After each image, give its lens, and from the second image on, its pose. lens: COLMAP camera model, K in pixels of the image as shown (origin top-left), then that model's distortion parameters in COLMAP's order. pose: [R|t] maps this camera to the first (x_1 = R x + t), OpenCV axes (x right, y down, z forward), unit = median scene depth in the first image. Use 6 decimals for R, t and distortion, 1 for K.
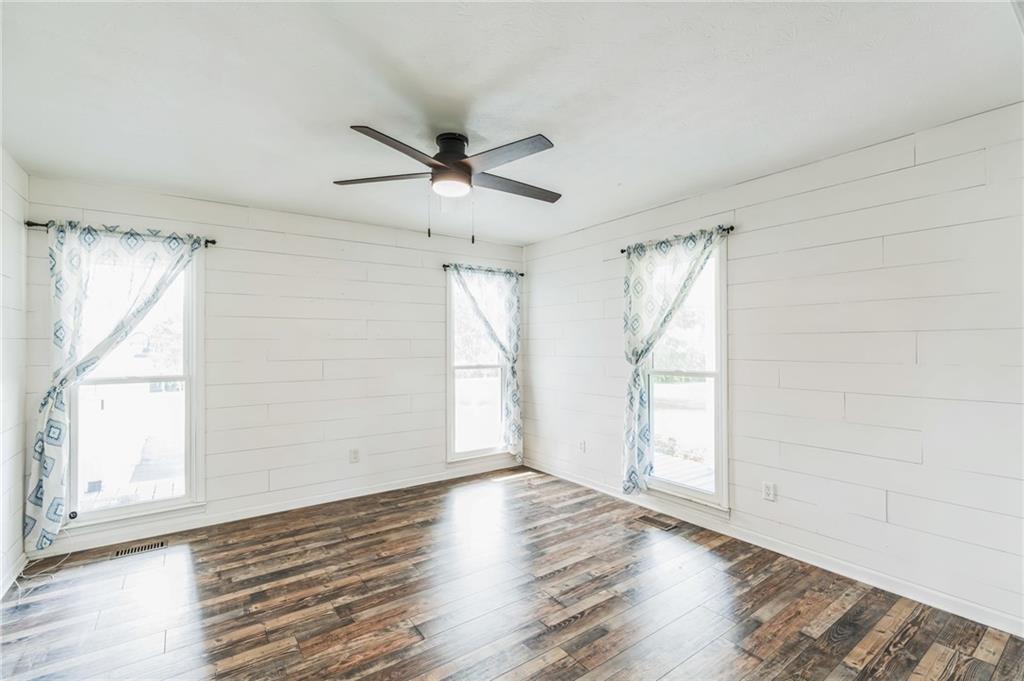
lens RADIAL K [[458.0, 0, 518.1], [0, 458.0, 338.9], [0, 0, 1]] dist [-0.000118, 0.002454]
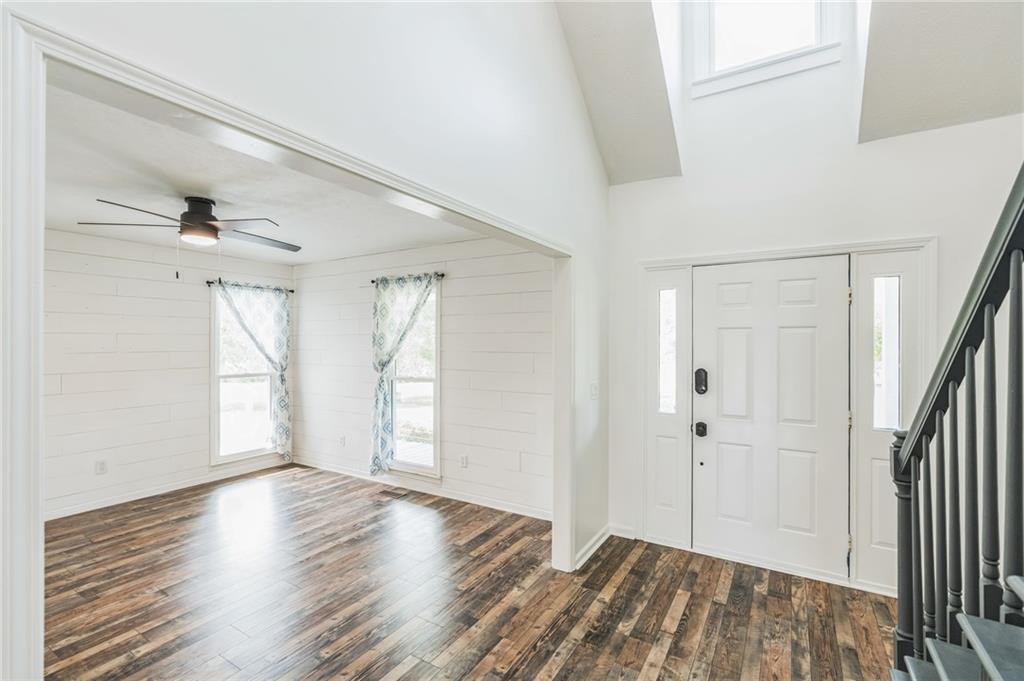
lens RADIAL K [[458.0, 0, 507.3], [0, 458.0, 340.9], [0, 0, 1]] dist [-0.000118, 0.002454]
pose [[0.928744, 0.005674, 0.370679, 0.118899], [-0.008812, 0.999938, 0.006773, -0.046940], [-0.370618, -0.009557, 0.928736, -0.327085]]
